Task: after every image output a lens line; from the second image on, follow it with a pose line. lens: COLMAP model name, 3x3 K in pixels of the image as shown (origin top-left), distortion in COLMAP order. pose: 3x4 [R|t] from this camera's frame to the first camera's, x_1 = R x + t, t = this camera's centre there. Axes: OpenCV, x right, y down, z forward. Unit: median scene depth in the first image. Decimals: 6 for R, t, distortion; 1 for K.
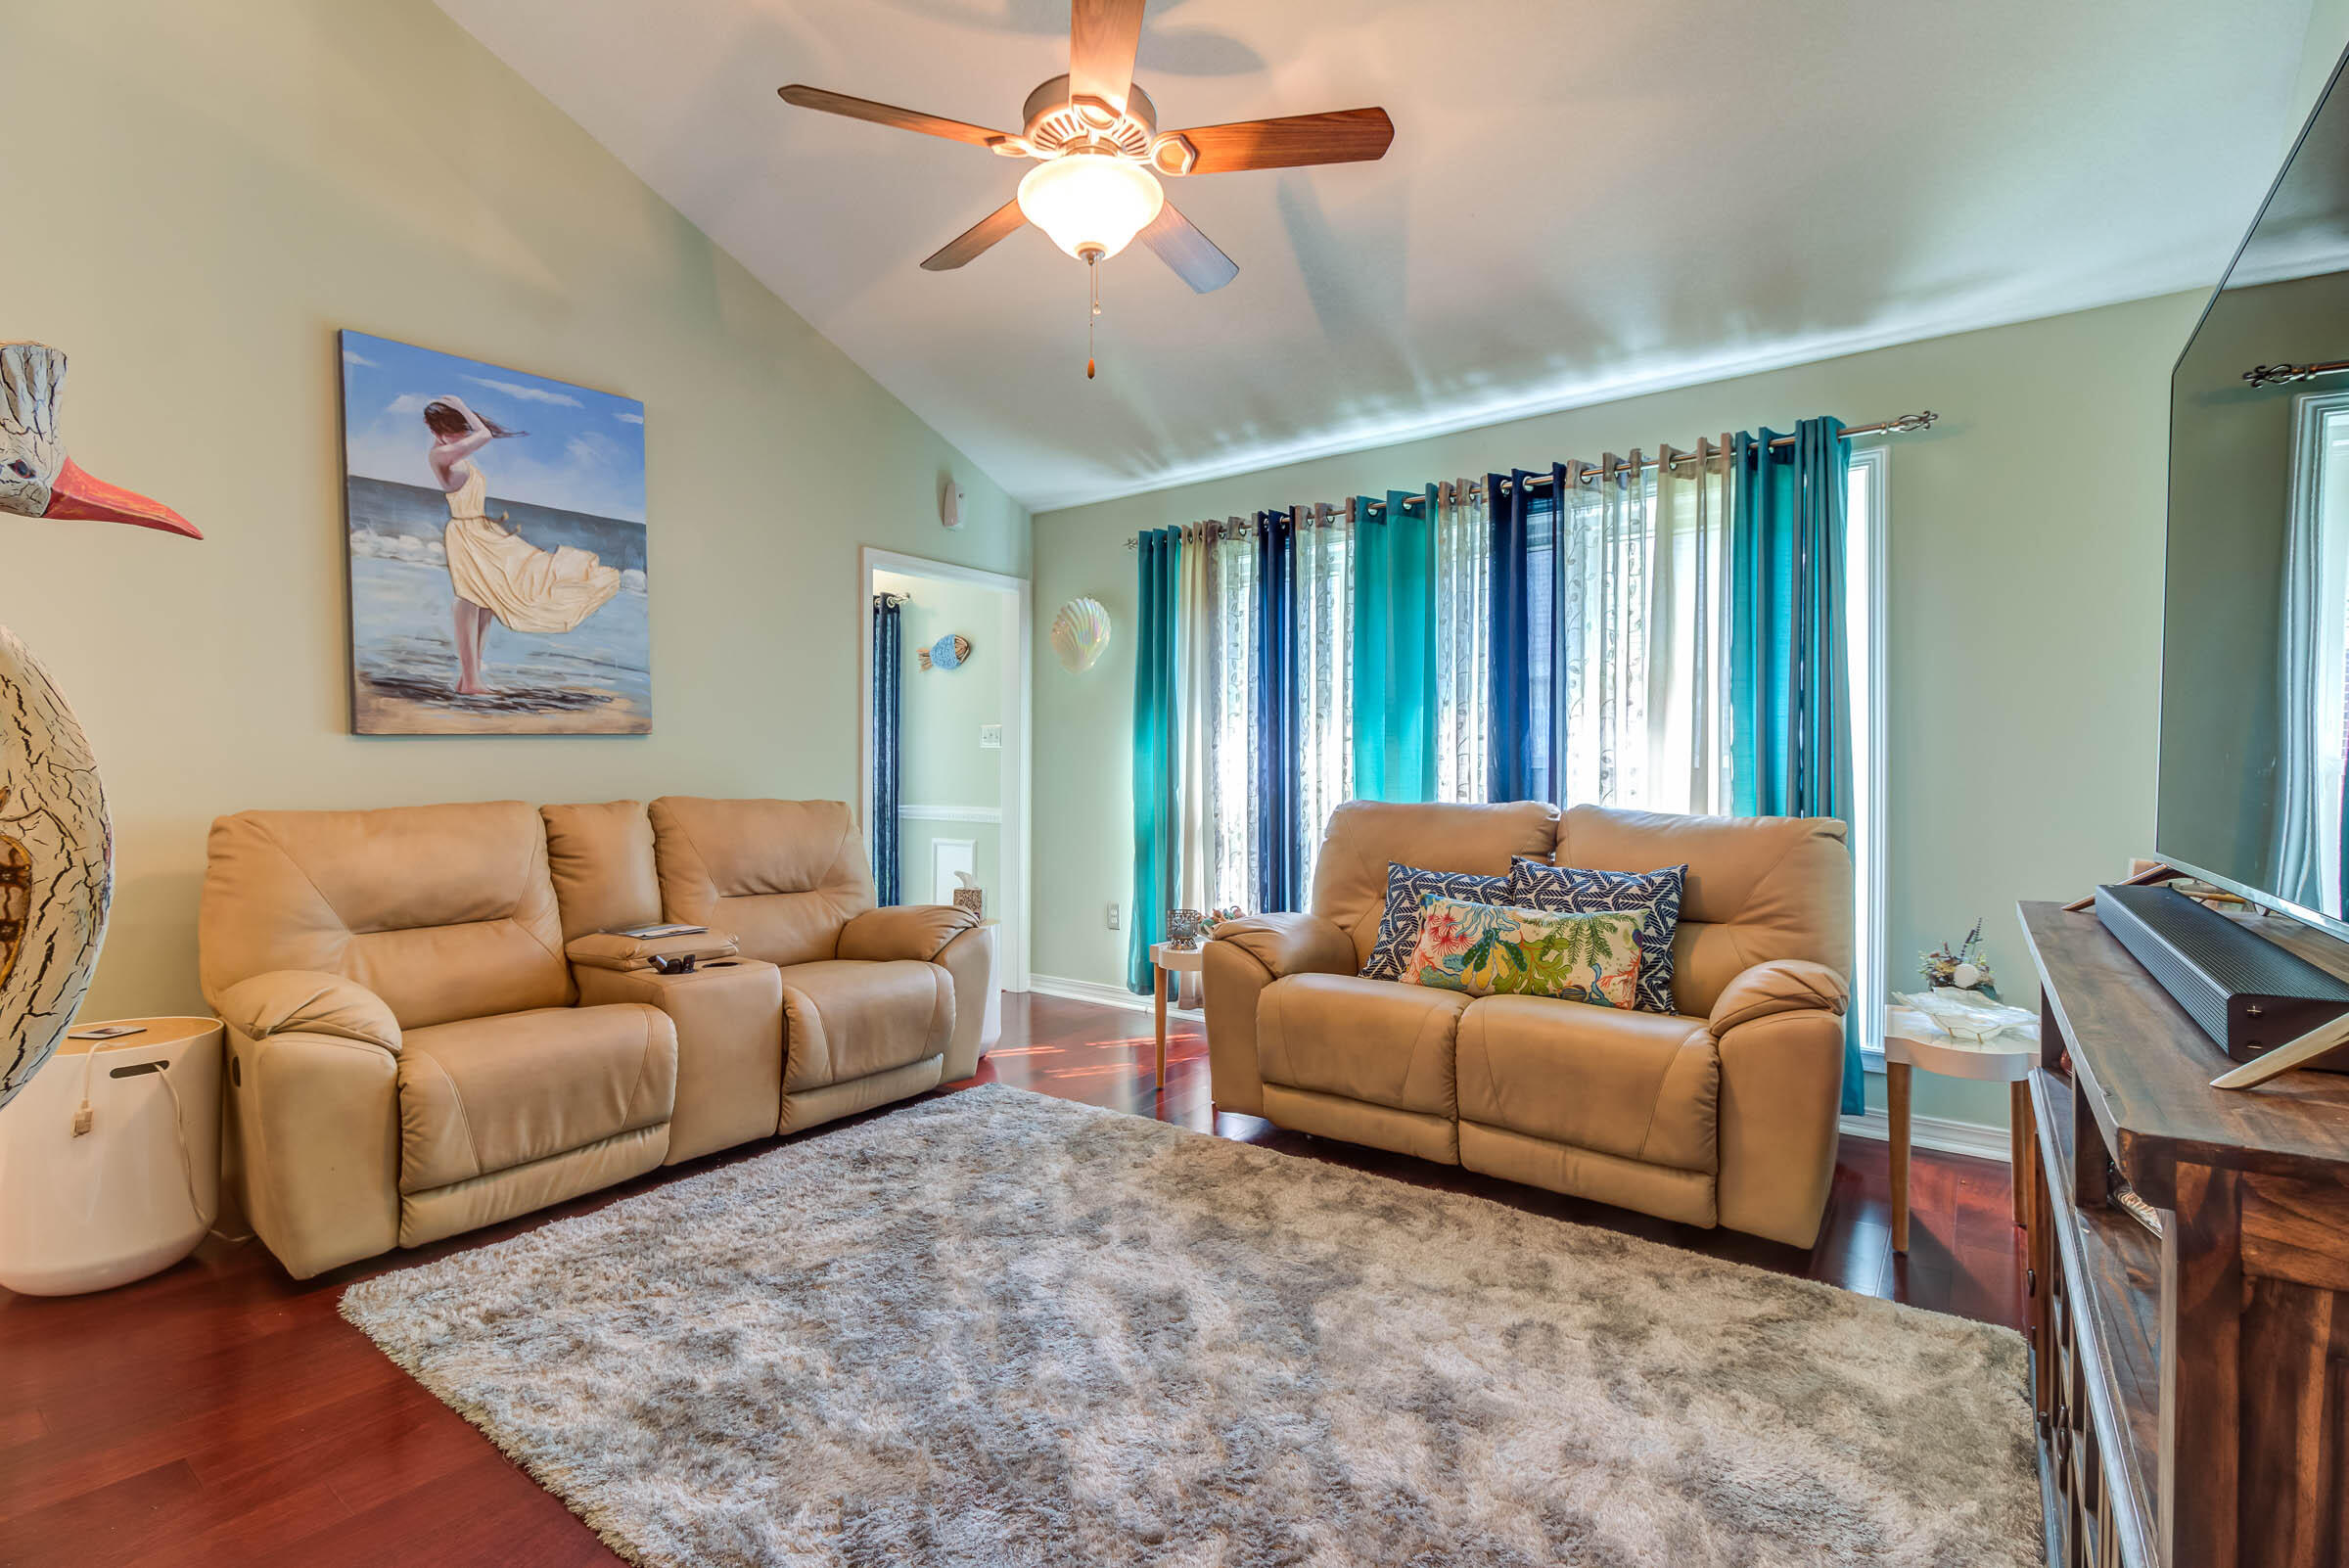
lens RADIAL K [[1089.5, 0, 1155.2], [0, 1089.5, 770.5], [0, 0, 1]] dist [0.021843, -0.016869]
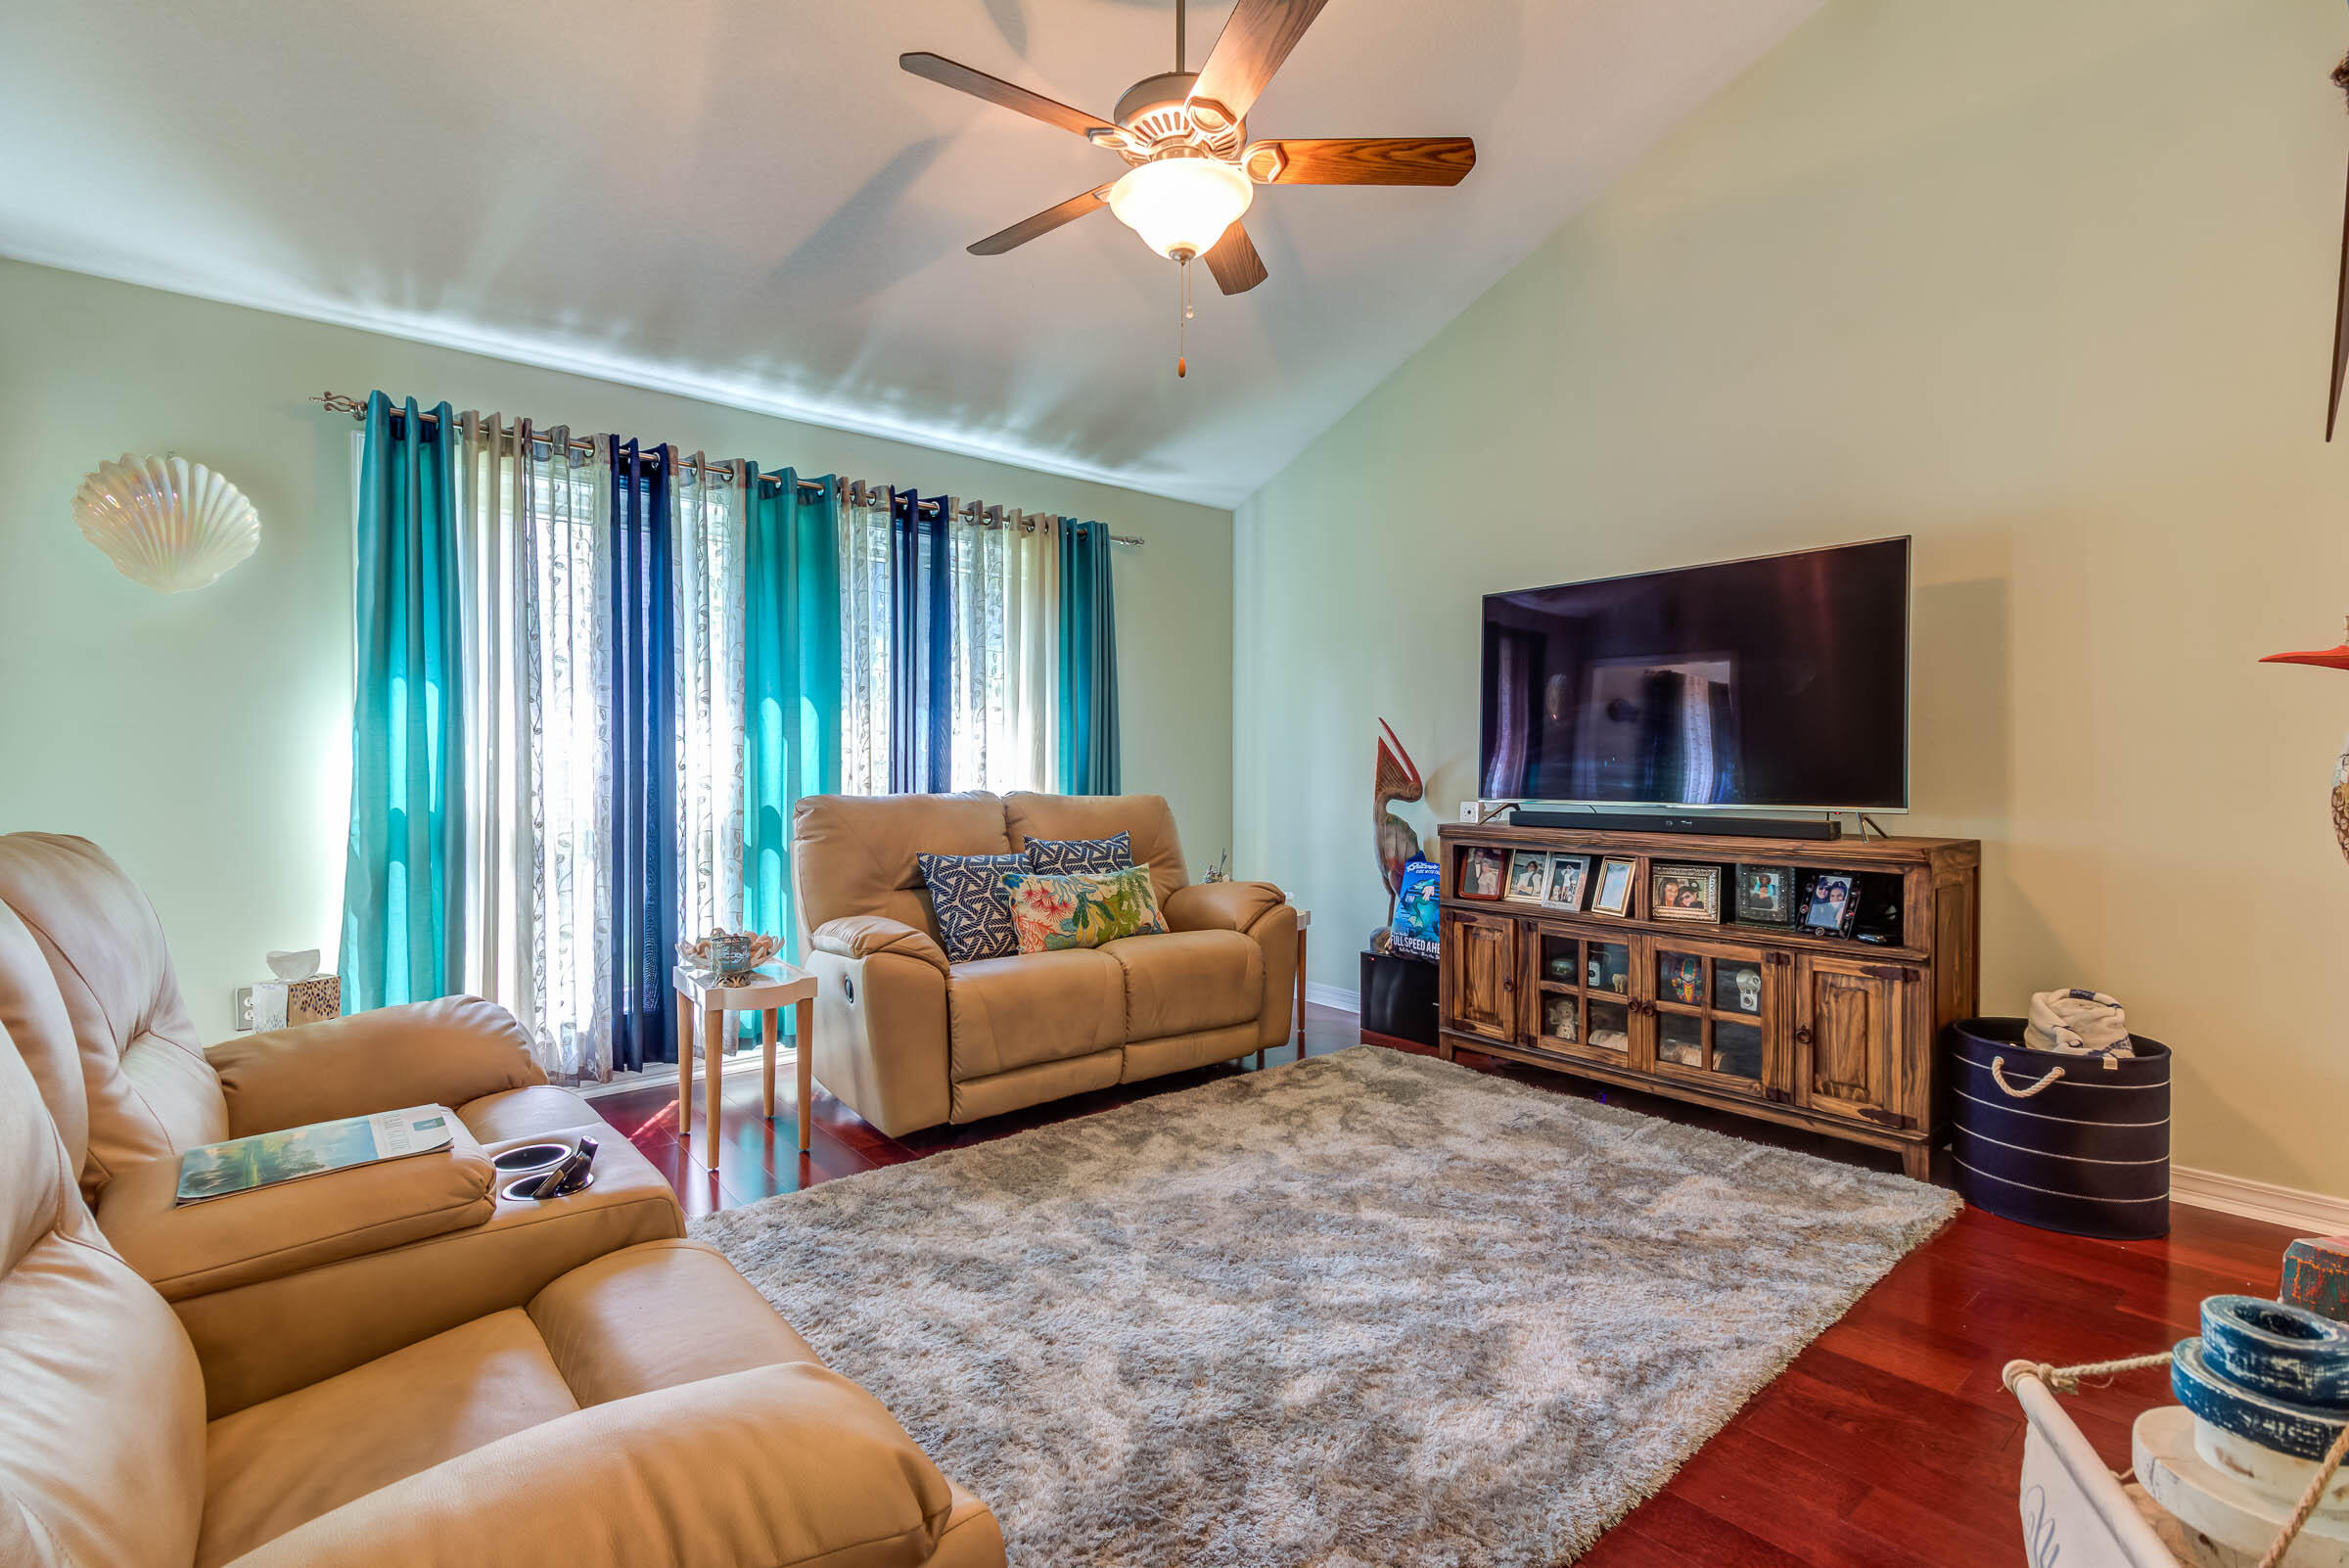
lens RADIAL K [[1089.5, 0, 1155.2], [0, 1089.5, 770.5], [0, 0, 1]] dist [0.021843, -0.016869]
pose [[0.217487, -0.005686, 0.976047, -0.716826], [0.002114, 0.999983, 0.005354, 0.001361], [-0.976061, 0.000899, 0.217496, 0.544347]]
